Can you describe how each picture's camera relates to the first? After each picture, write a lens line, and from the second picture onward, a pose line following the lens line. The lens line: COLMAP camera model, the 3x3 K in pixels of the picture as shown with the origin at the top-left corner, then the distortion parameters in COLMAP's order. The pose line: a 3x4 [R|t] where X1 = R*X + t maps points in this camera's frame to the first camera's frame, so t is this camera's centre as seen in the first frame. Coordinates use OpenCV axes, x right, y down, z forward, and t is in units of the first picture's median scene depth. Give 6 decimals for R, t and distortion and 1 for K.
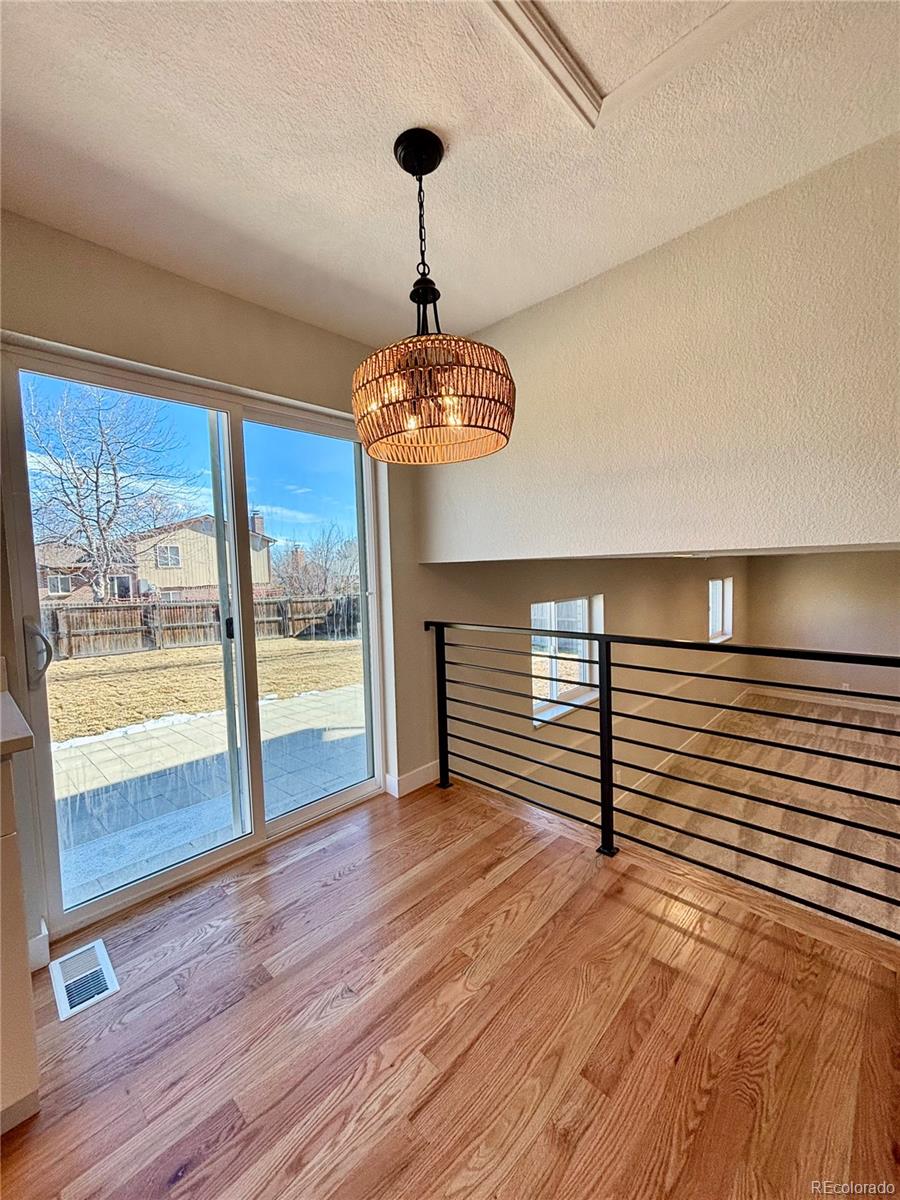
lens RADIAL K [[484.5, 0, 443.6], [0, 484.5, 599.9], [0, 0, 1]] dist [0.003581, -0.000989]
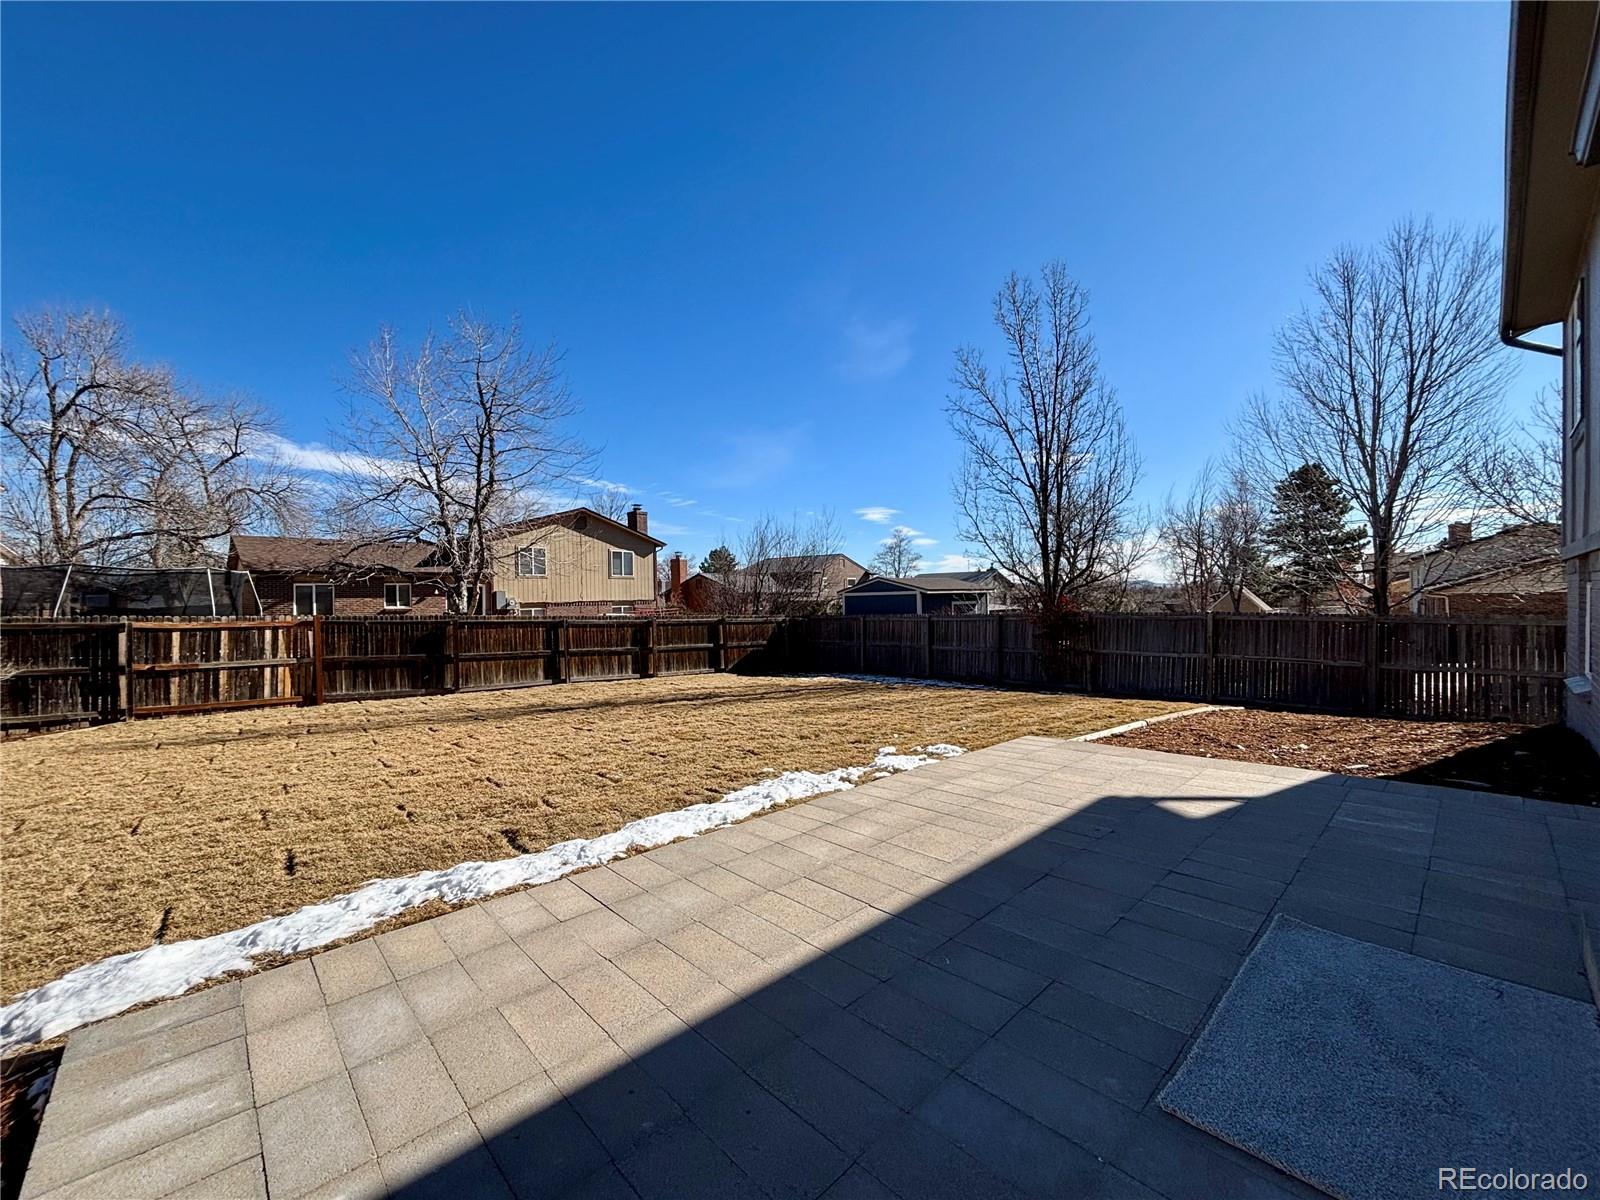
lens RADIAL K [[646.0, 0, 802.2], [0, 646.0, 598.9], [0, 0, 1]] dist [0.003581, -0.000989]
pose [[0.999046, 0.019031, -0.039304, -0.154743], [-0.021085, 0.998397, -0.052524, 0.015730], [0.038241, 0.053303, 0.997846, 0.036328]]
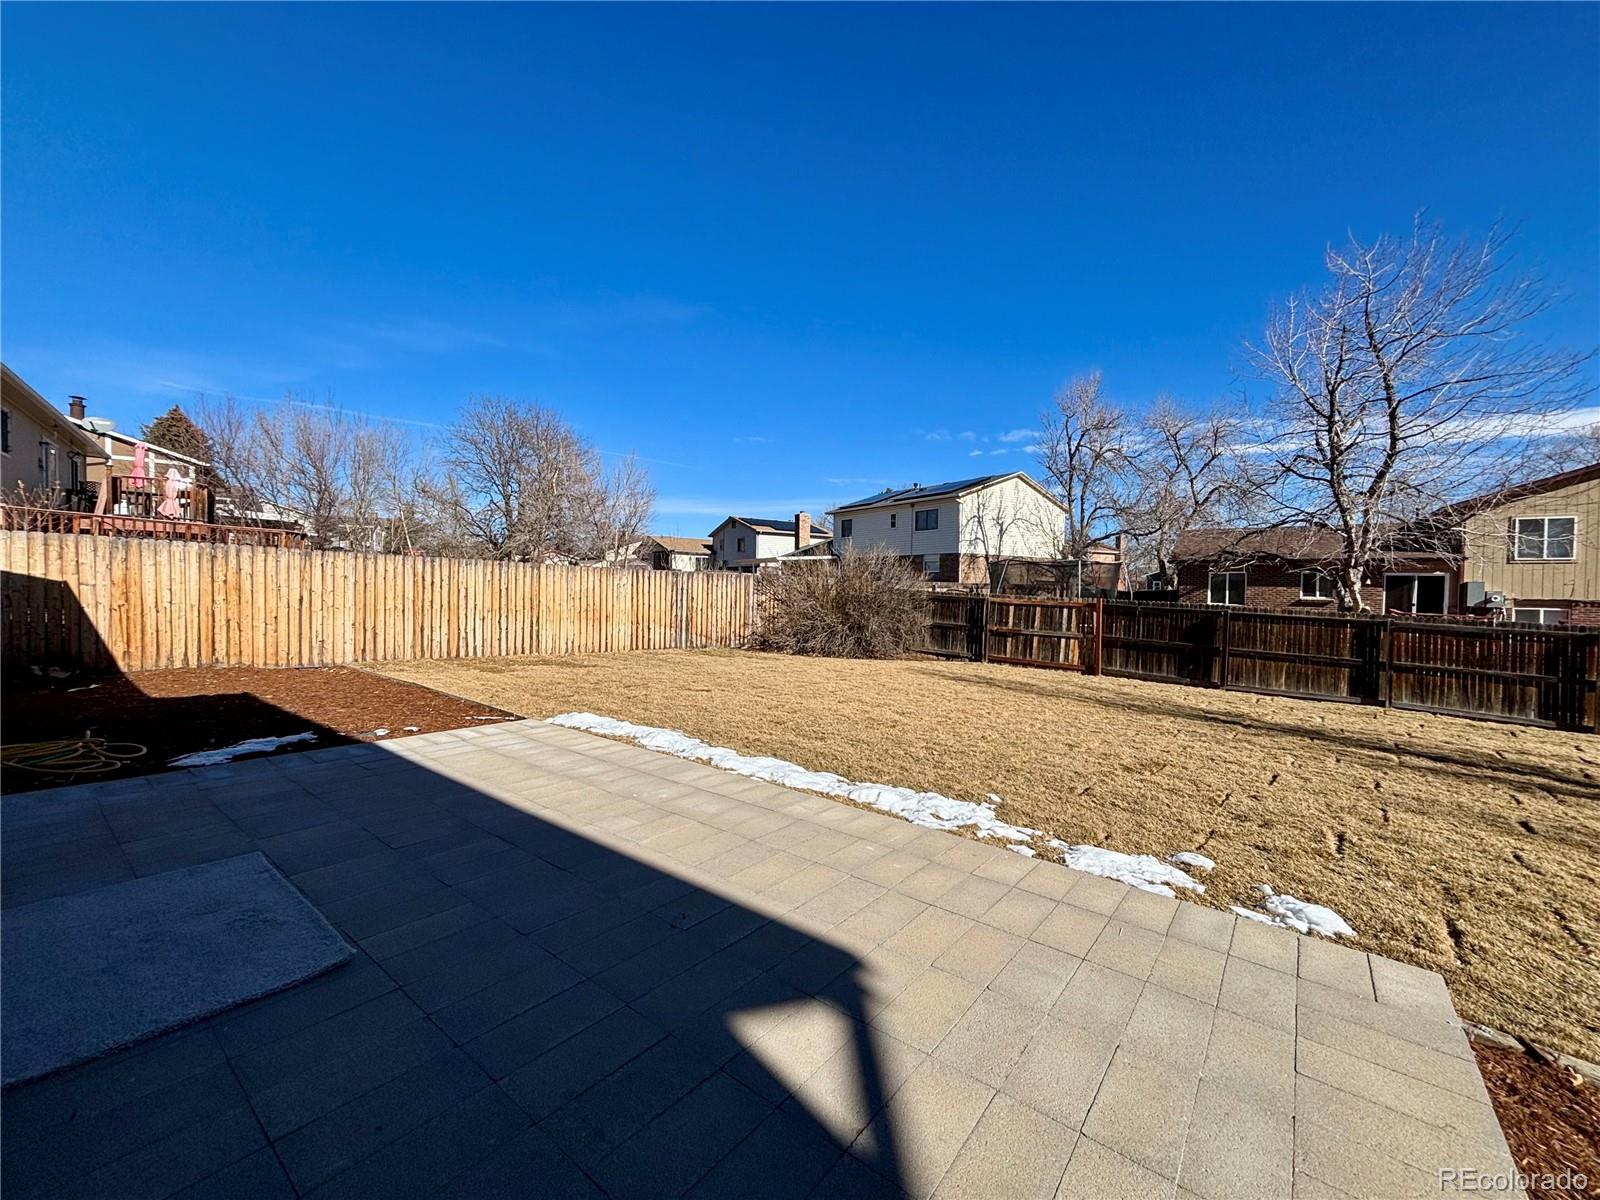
lens RADIAL K [[646.0, 0, 792.7], [0, 646.0, 593.3], [0, 0, 1]] dist [0.003581, -0.000989]
pose [[0.099917, 0.049106, -0.993783, 0.037822], [-0.077597, 0.996124, 0.041420, -0.000340], [0.991965, 0.072976, 0.103340, 0.218676]]
